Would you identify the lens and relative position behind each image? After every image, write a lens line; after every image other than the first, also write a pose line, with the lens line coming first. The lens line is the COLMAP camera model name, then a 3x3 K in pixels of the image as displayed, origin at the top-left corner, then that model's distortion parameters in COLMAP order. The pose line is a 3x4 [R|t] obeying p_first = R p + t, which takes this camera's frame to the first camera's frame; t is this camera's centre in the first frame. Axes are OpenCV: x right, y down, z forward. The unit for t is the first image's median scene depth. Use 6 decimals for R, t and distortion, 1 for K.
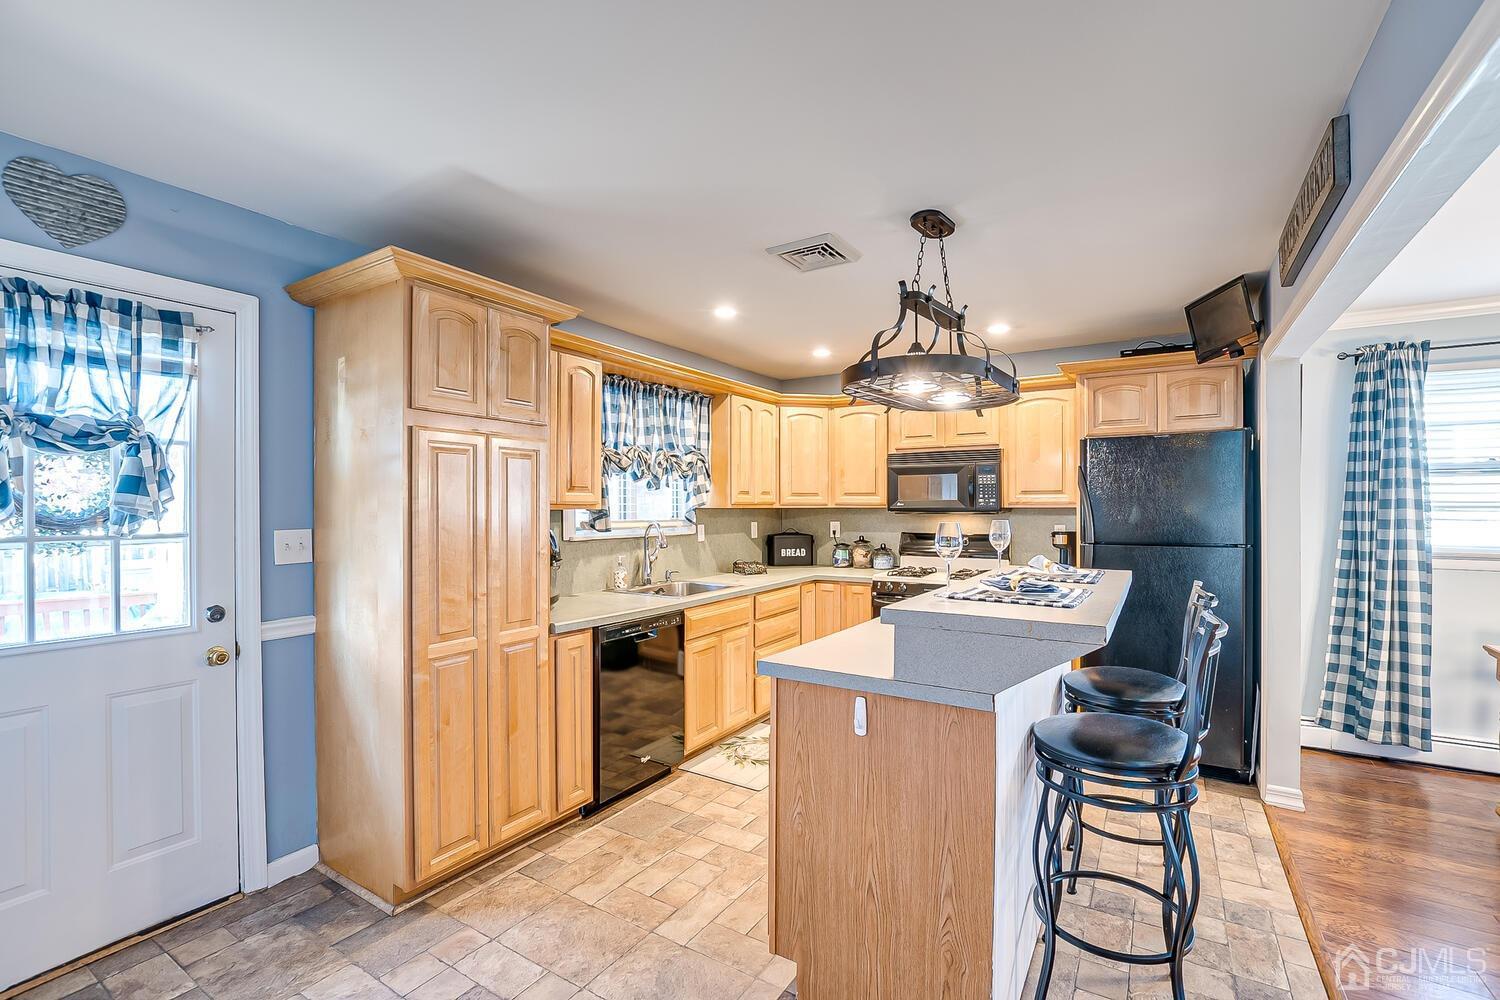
lens RADIAL K [[659.8, 0, 749.7], [0, 659.8, 509.6], [0, 0, 1]] dist [-0.028568, 0.006094]
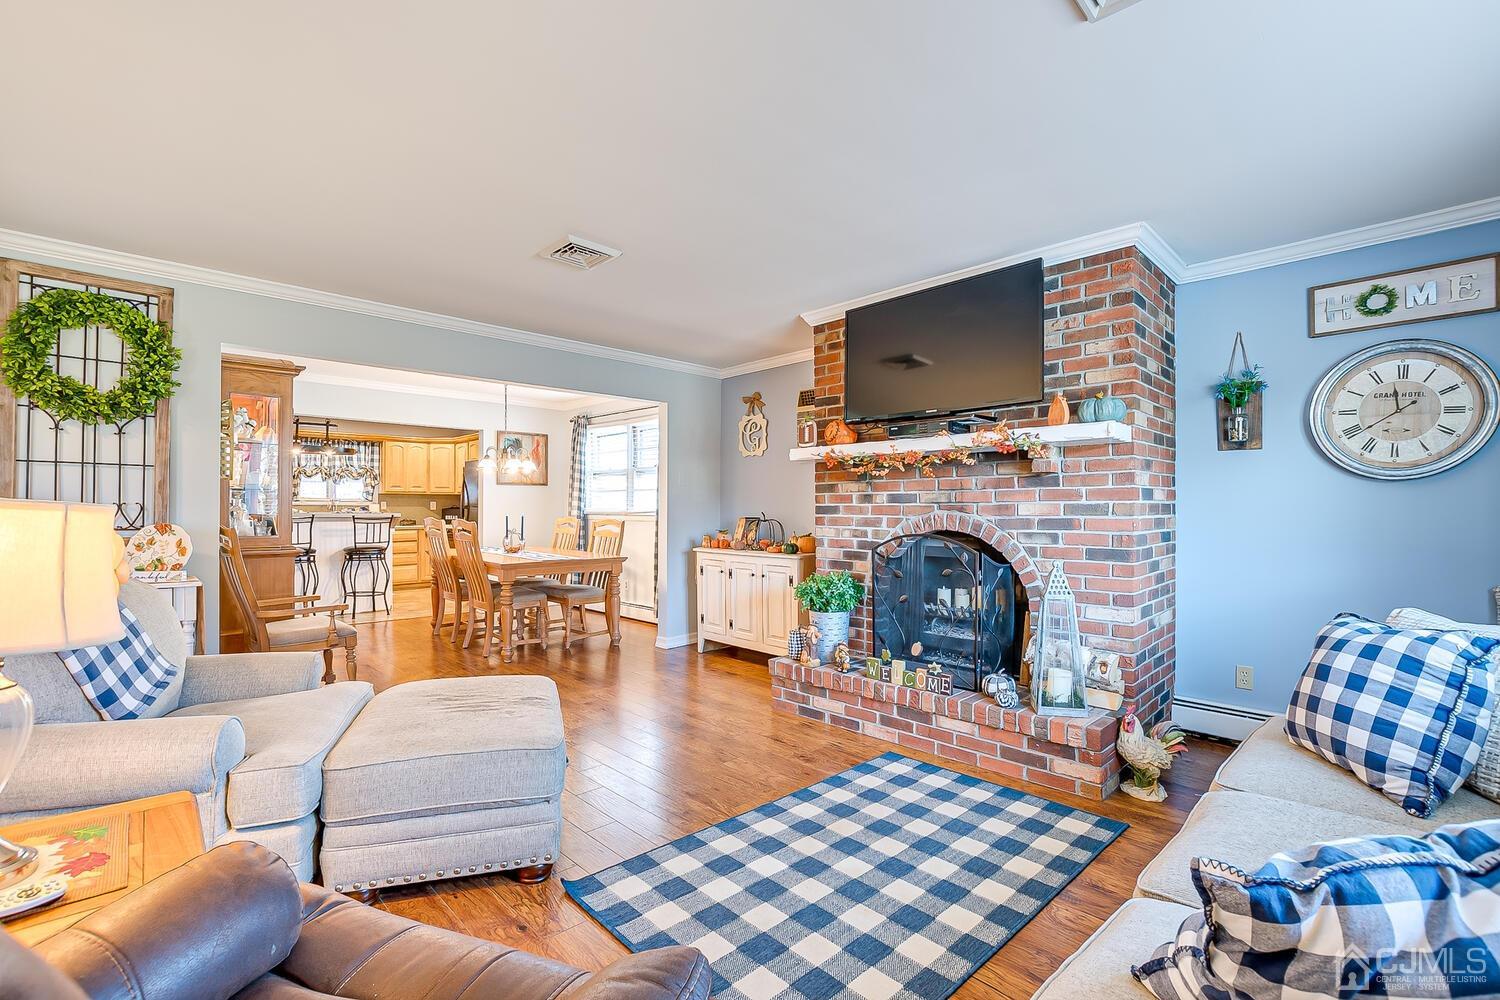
lens RADIAL K [[659.8, 0, 749.7], [0, 659.8, 509.6], [0, 0, 1]] dist [-0.028568, 0.006094]
pose [[0.971680, 0.005784, -0.236231, 1.797486], [-0.006245, 0.999980, -0.001203, 0.049872], [0.236219, 0.002644, 0.971696, -0.880380]]
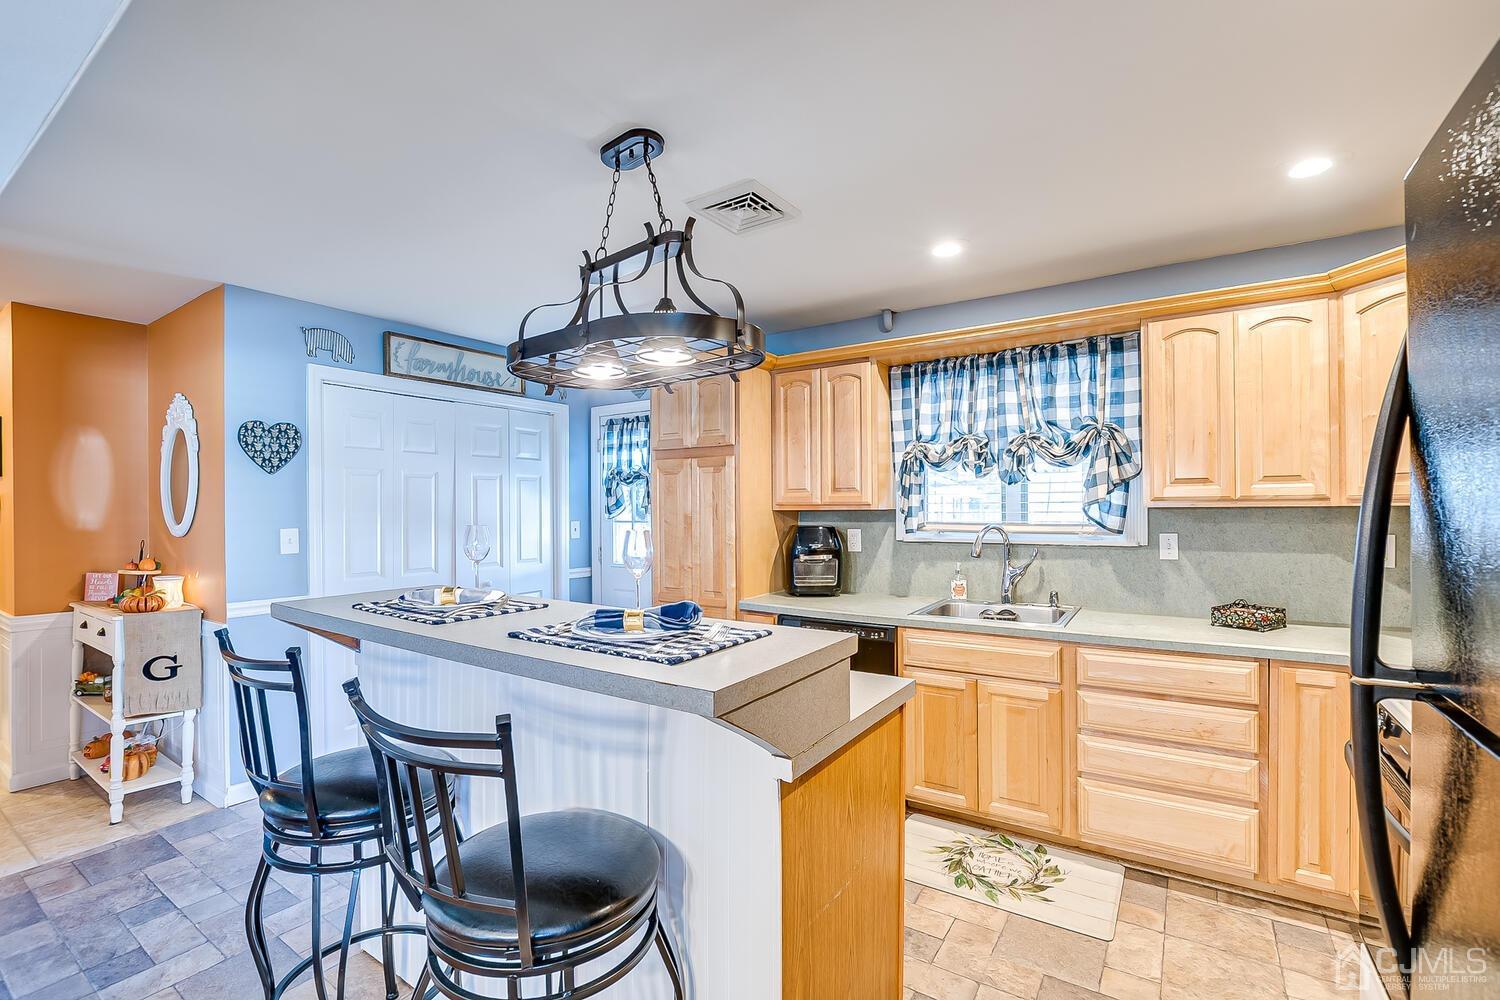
lens RADIAL K [[659.8, 0, 749.7], [0, 659.8, 509.6], [0, 0, 1]] dist [-0.028568, 0.006094]
pose [[-0.028965, 0.004578, -0.999570, 0.644925], [0.002525, 0.999987, 0.004506, -0.004478], [0.999577, -0.002394, -0.028976, 0.706322]]
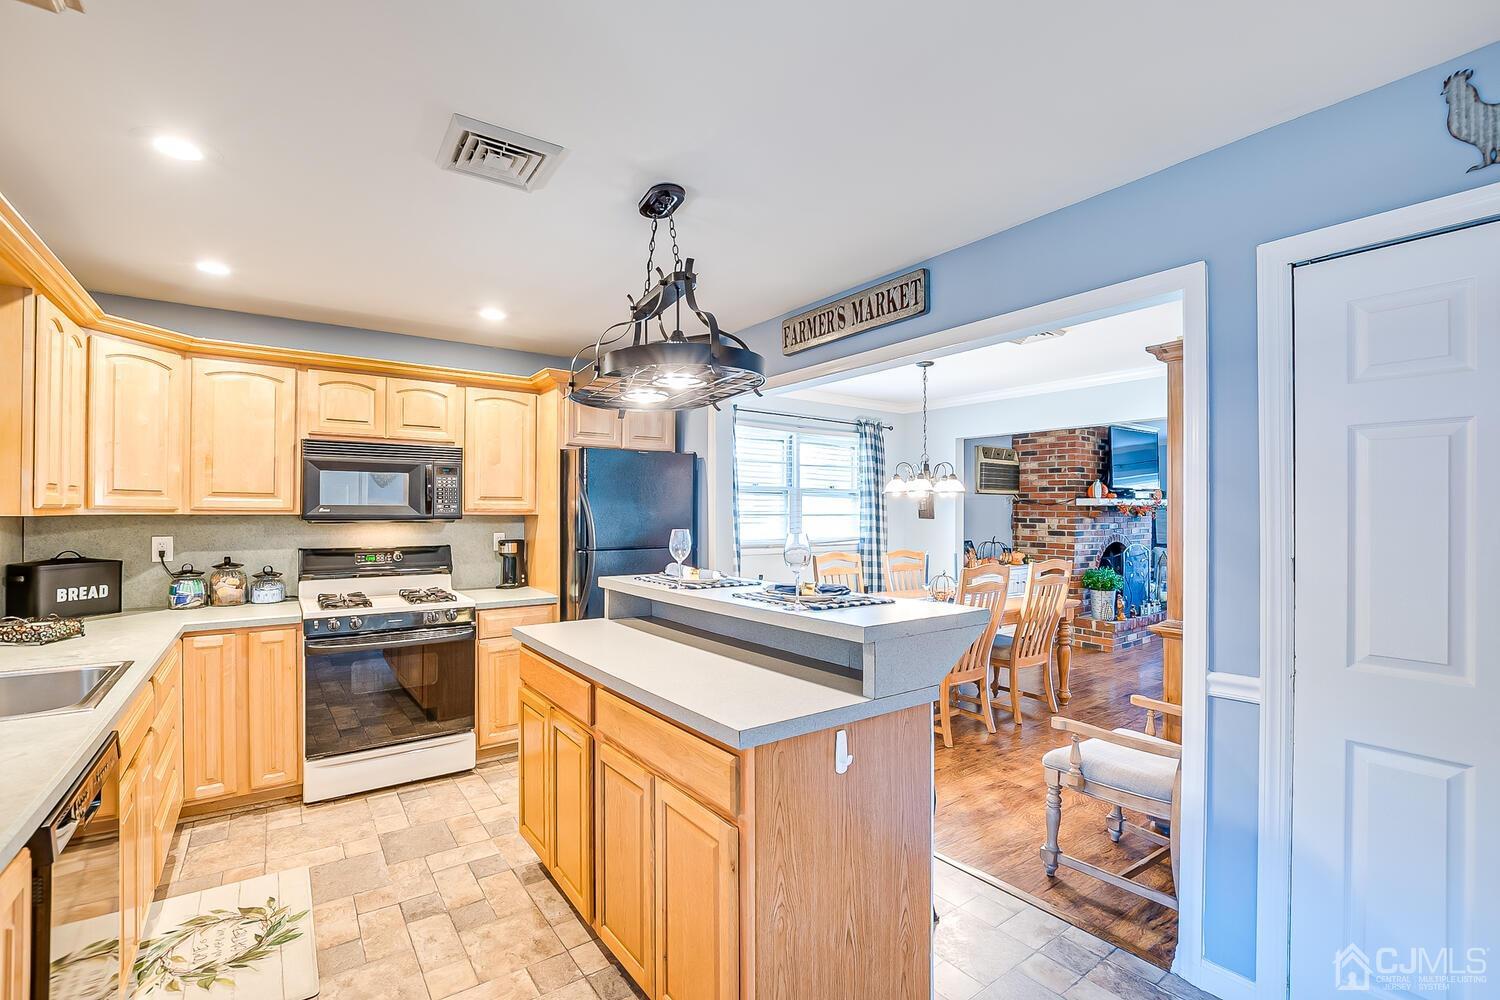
lens RADIAL K [[659.8, 0, 749.7], [0, 659.8, 509.6], [0, 0, 1]] dist [-0.028568, 0.006094]
pose [[0.372772, 0.006531, 0.927900, -0.306927], [-0.000200, 0.999976, -0.006958, -0.004390], [-0.927923, 0.002408, 0.372764, 0.336605]]
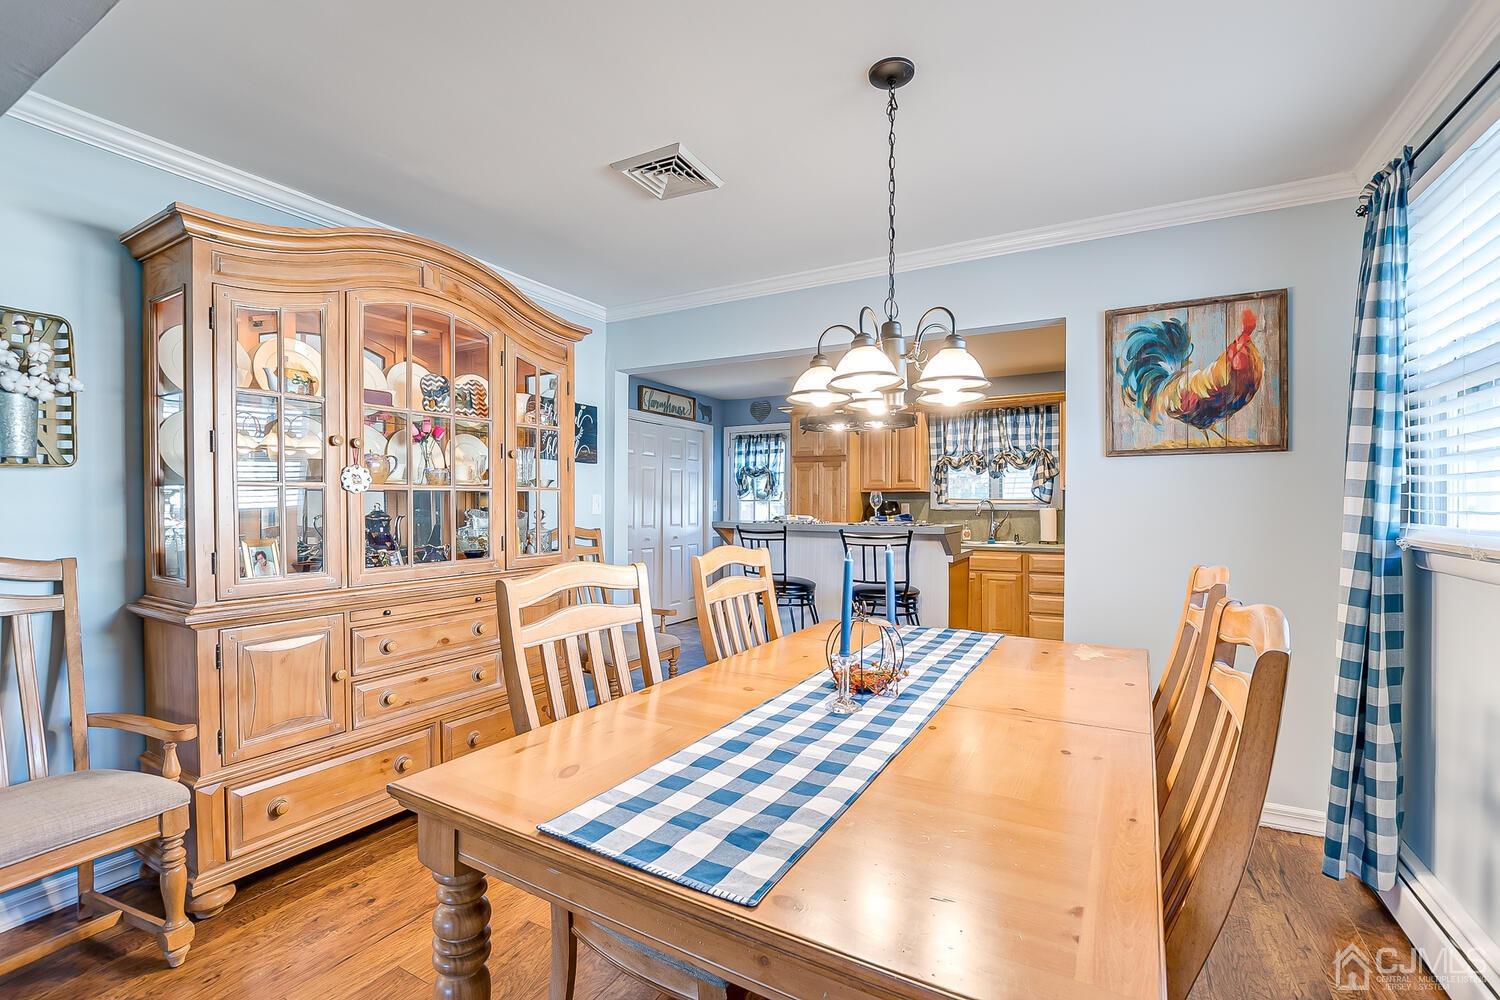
lens RADIAL K [[659.8, 0, 749.7], [0, 659.8, 509.6], [0, 0, 1]] dist [-0.028568, 0.006094]
pose [[0.050772, 0.006900, -0.998686, 1.328532], [-0.007083, 0.999953, 0.006549, 0.035026], [0.998685, 0.006741, 0.050818, 0.357909]]
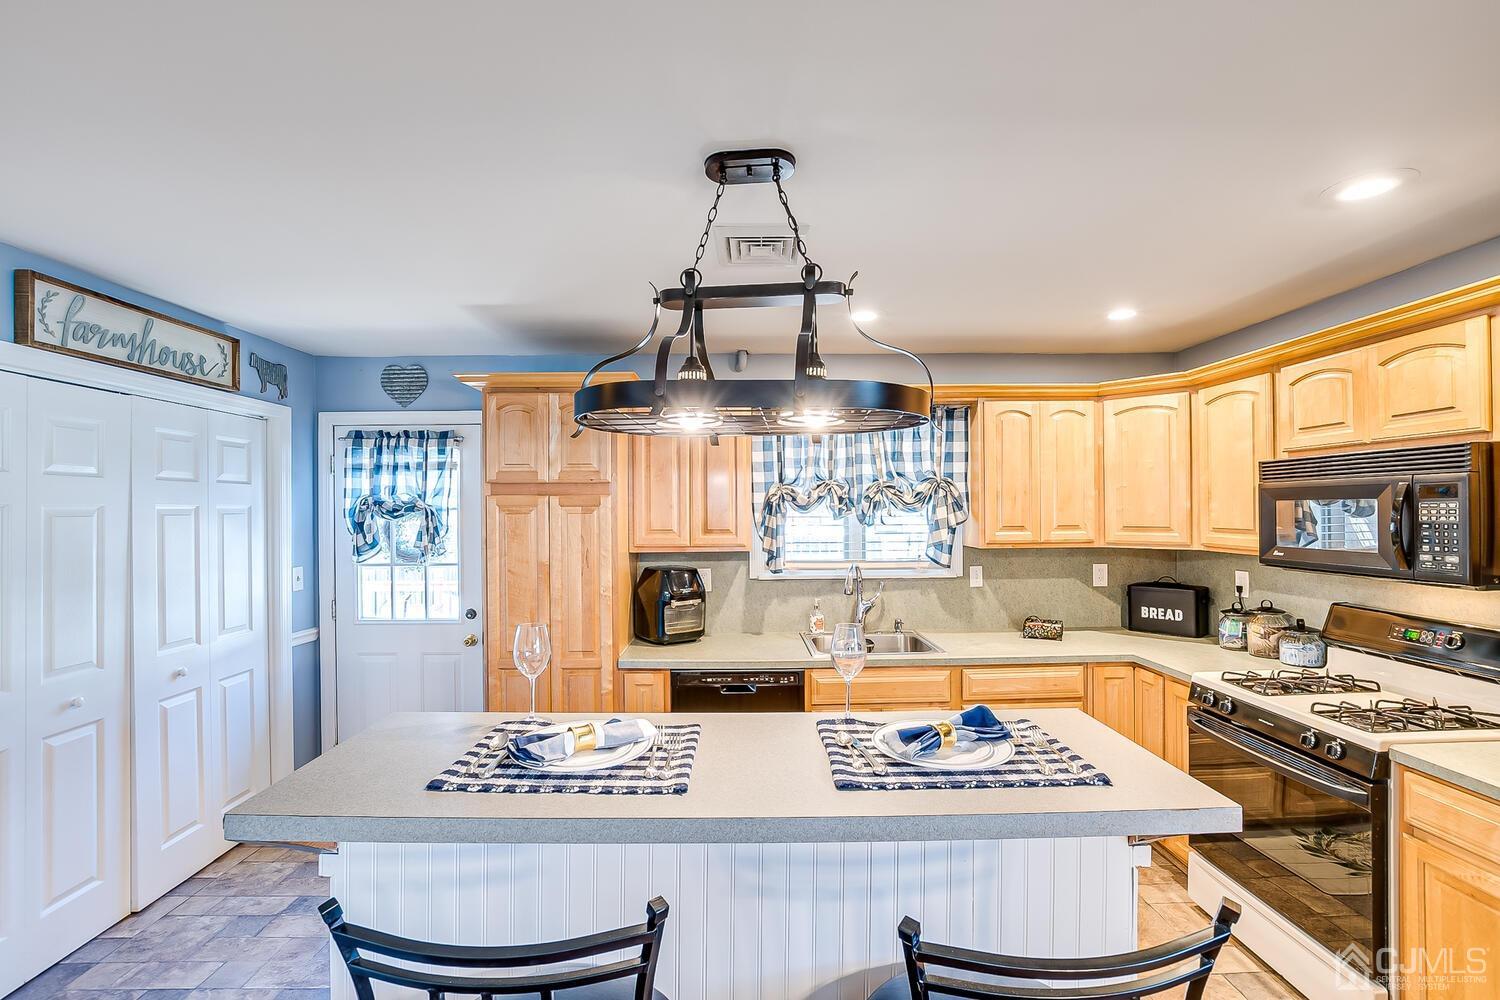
lens RADIAL K [[659.8, 0, 749.7], [0, 659.8, 509.6], [0, 0, 1]] dist [-0.028568, 0.006094]
pose [[0.544808, -0.002464, -0.838557, 0.508390], [0.002807, 0.999995, -0.001115, -0.052096], [0.838556, -0.001746, 0.544813, 0.386322]]
